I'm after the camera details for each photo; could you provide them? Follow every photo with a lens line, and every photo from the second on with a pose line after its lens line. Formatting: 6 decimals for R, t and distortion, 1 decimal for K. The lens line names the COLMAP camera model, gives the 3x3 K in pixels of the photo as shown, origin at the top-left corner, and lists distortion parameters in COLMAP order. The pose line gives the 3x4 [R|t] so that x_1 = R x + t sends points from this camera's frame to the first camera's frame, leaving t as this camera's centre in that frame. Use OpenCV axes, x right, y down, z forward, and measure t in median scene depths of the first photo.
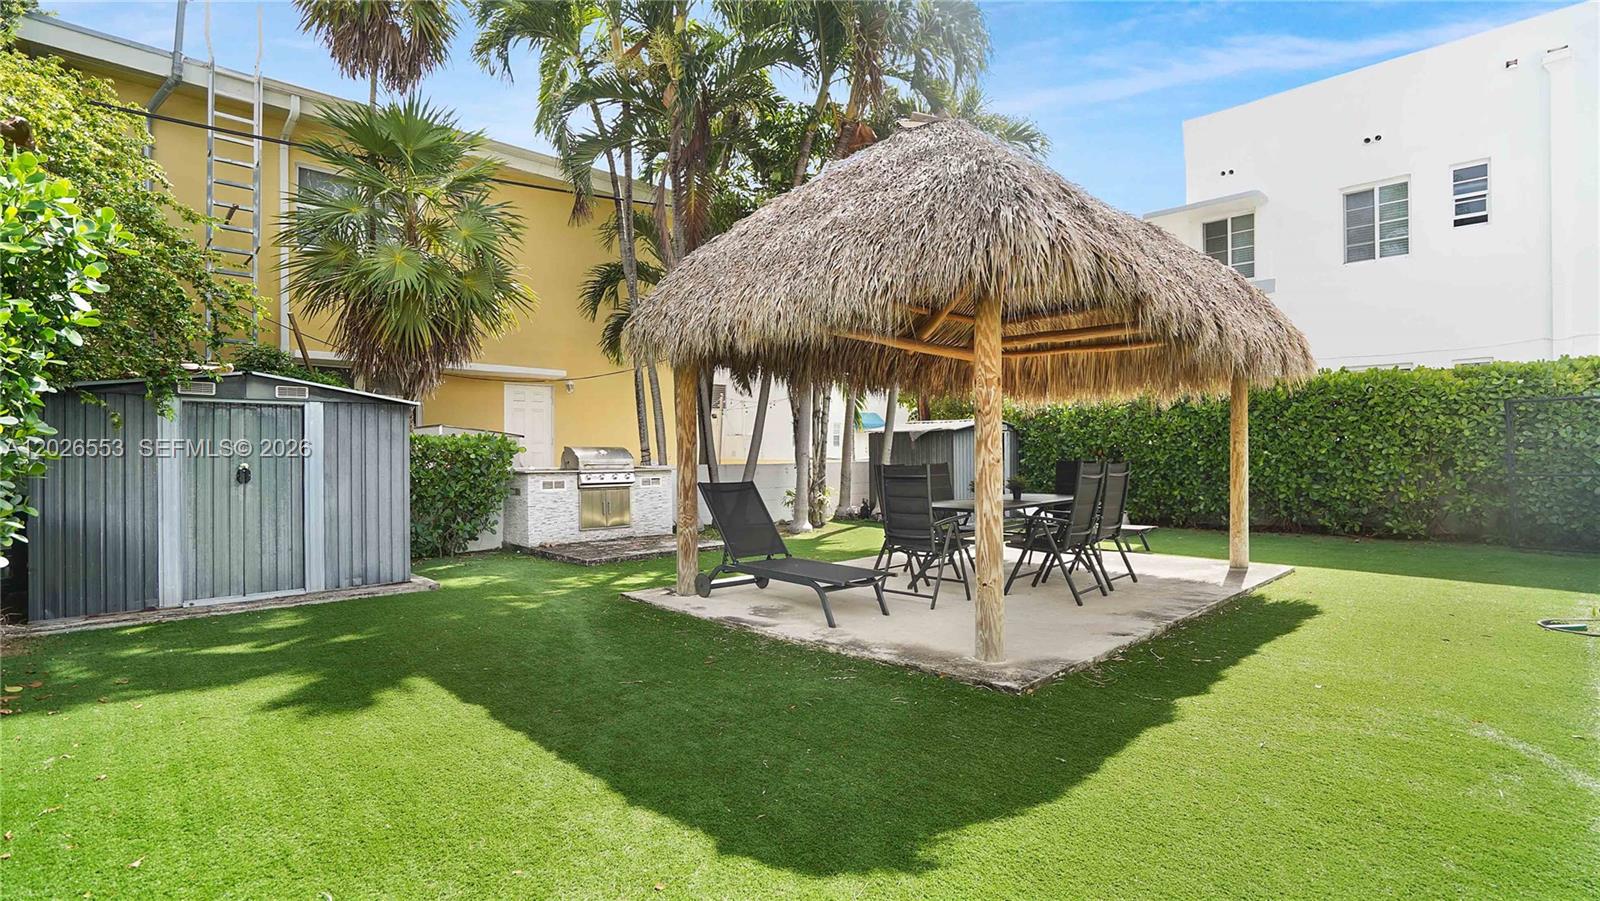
lens RADIAL K [[744.4, 0, 795.1], [0, 744.4, 458.2], [0, 0, 1]] dist [-0.057049, 0.021308]
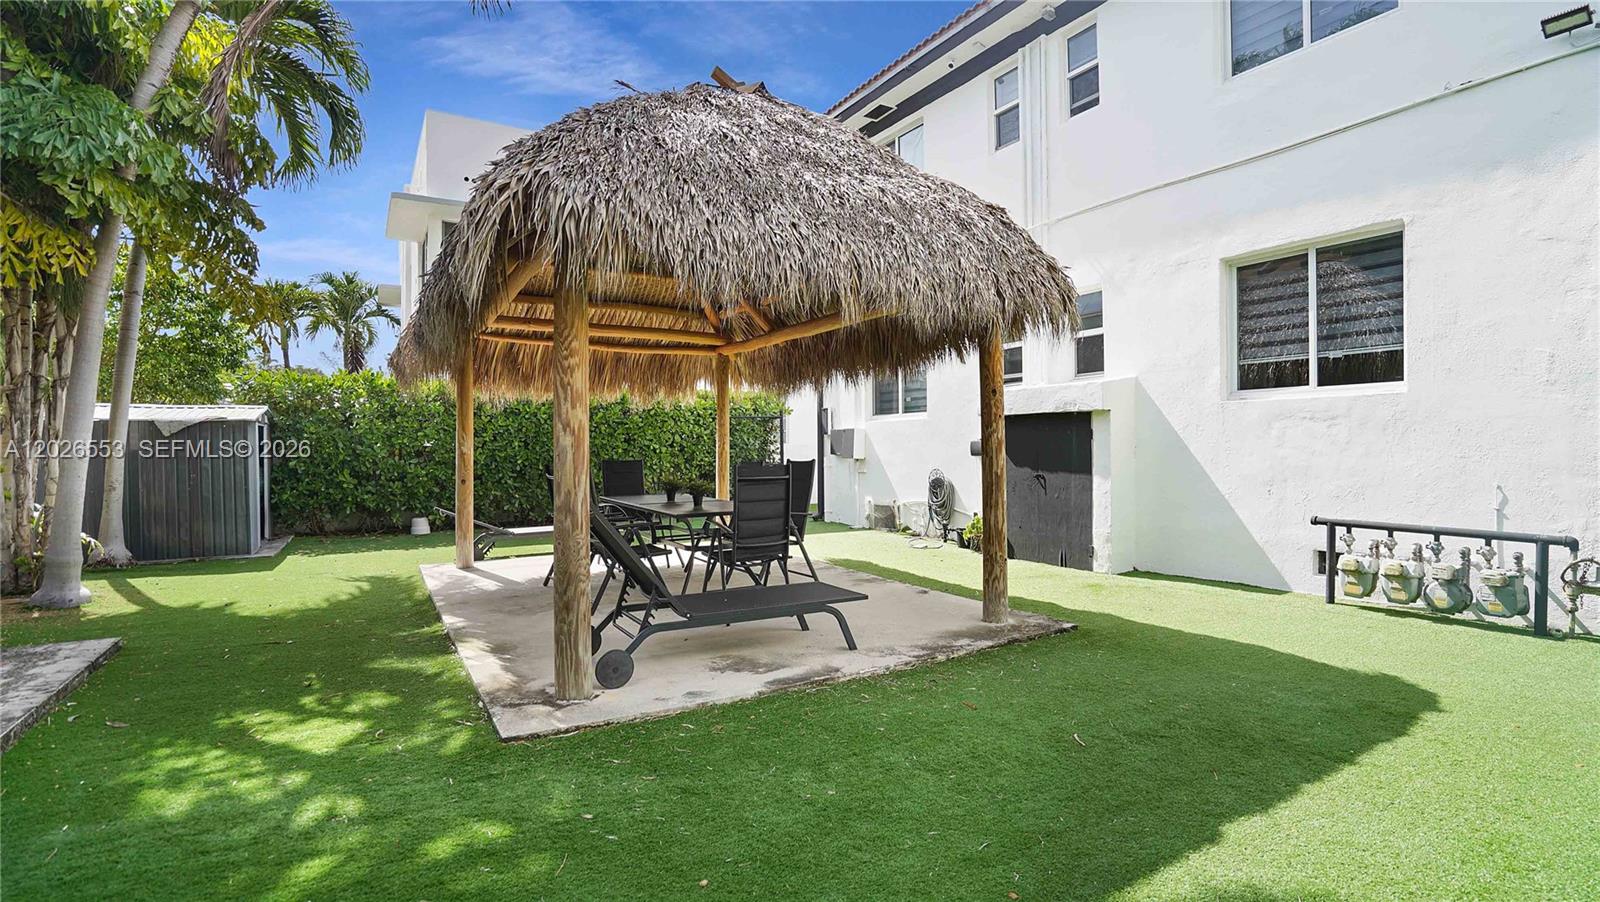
lens RADIAL K [[746.9, 0, 792.0], [0, 746.9, 448.8], [0, 0, 1]] dist [-0.054068, 0.018283]
pose [[0.235101, 0.002462, 0.971968, -0.435656], [0.011530, 0.999919, -0.005321, -0.003129], [-0.971903, 0.012458, 0.235054, 0.454446]]
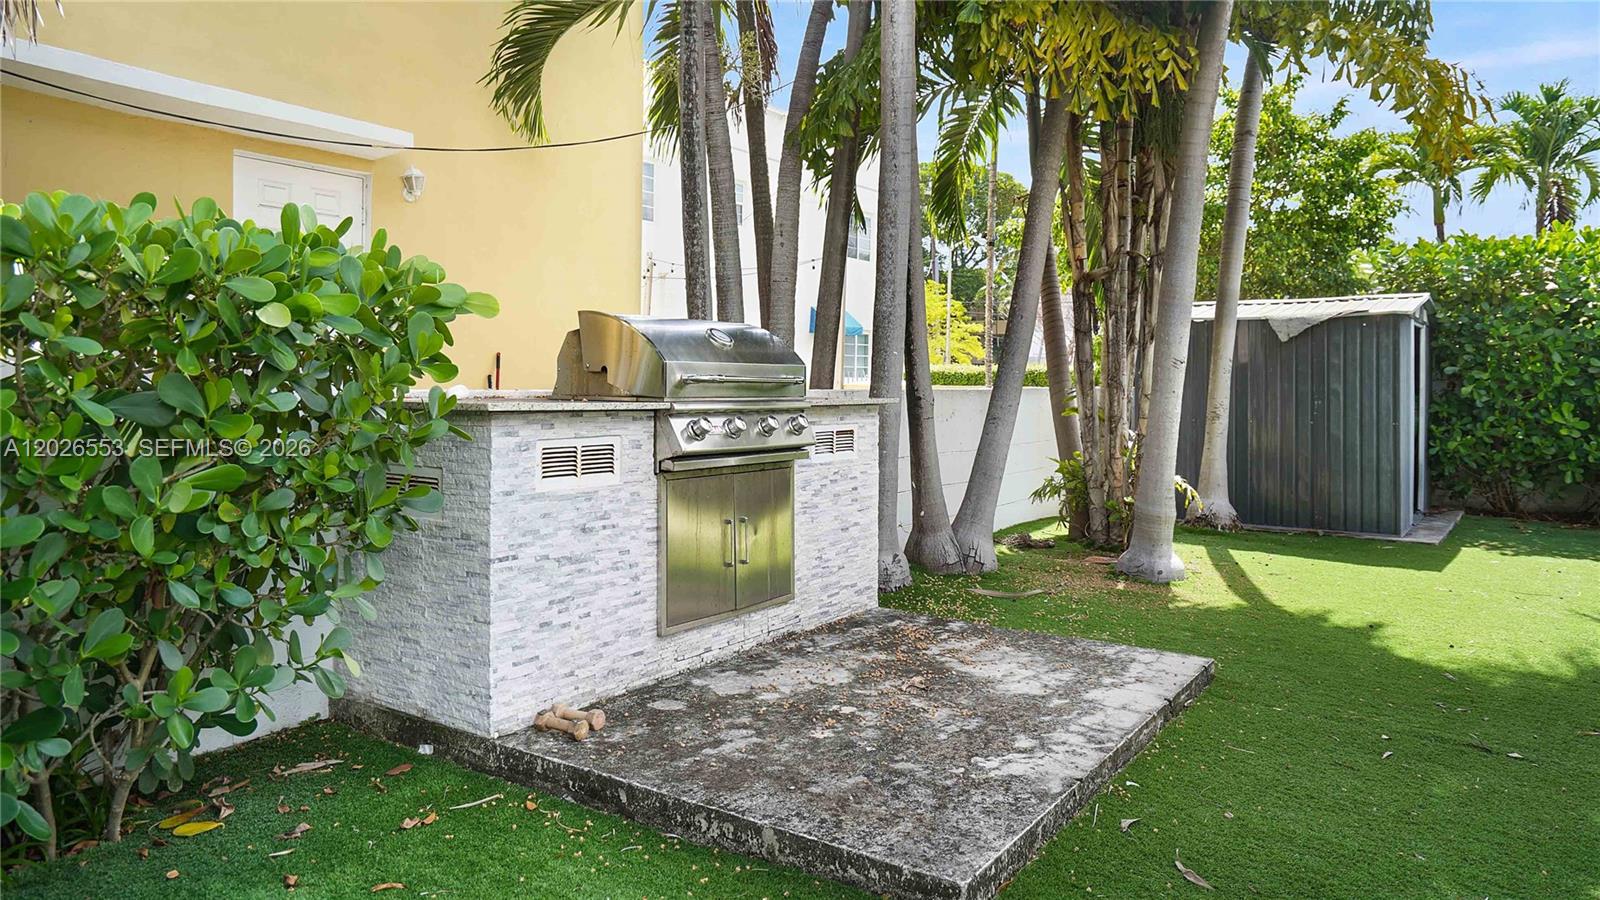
lens RADIAL K [[1060.1, 0, 803.9], [0, 1060.1, 396.9], [0, 0, 1]] dist [-0.040604, 0.068512]
pose [[0.980216, 0.011321, 0.197607, -0.314504], [-0.012785, 0.999899, 0.006133, 0.011671], [-0.197517, -0.008538, 0.980262, 0.629690]]
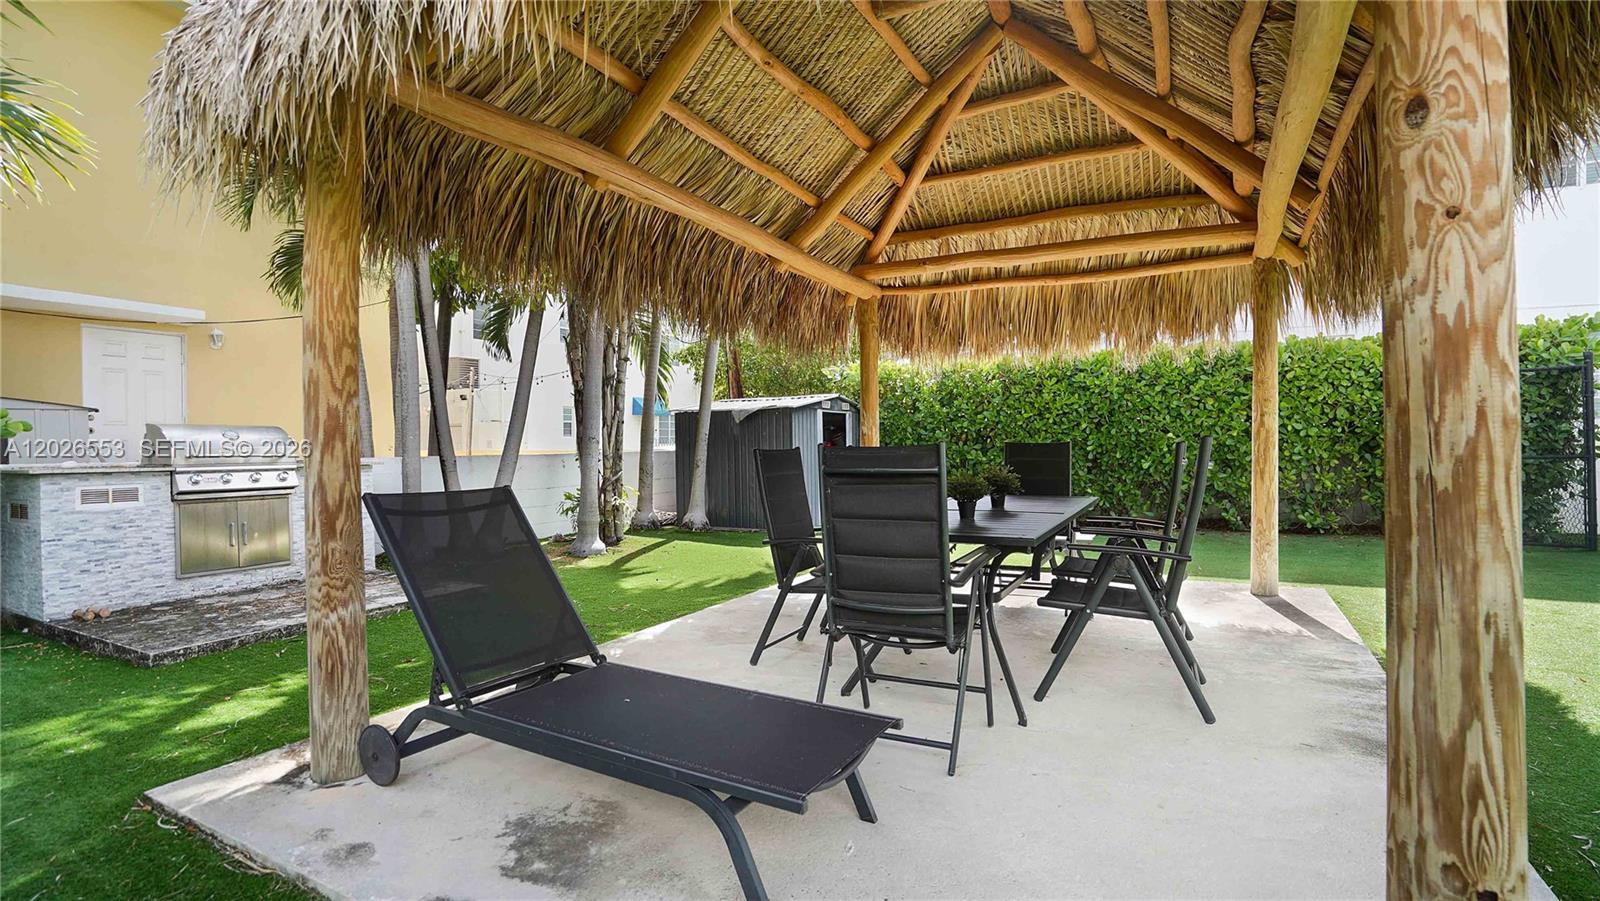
lens RADIAL K [[744.4, 0, 795.1], [0, 744.4, 458.2], [0, 0, 1]] dist [-0.057049, 0.021308]
pose [[0.953658, -0.009838, 0.300733, -0.017965], [0.007068, 0.999922, 0.010297, 0.007508], [-0.300811, -0.007695, 0.953653, 0.362409]]
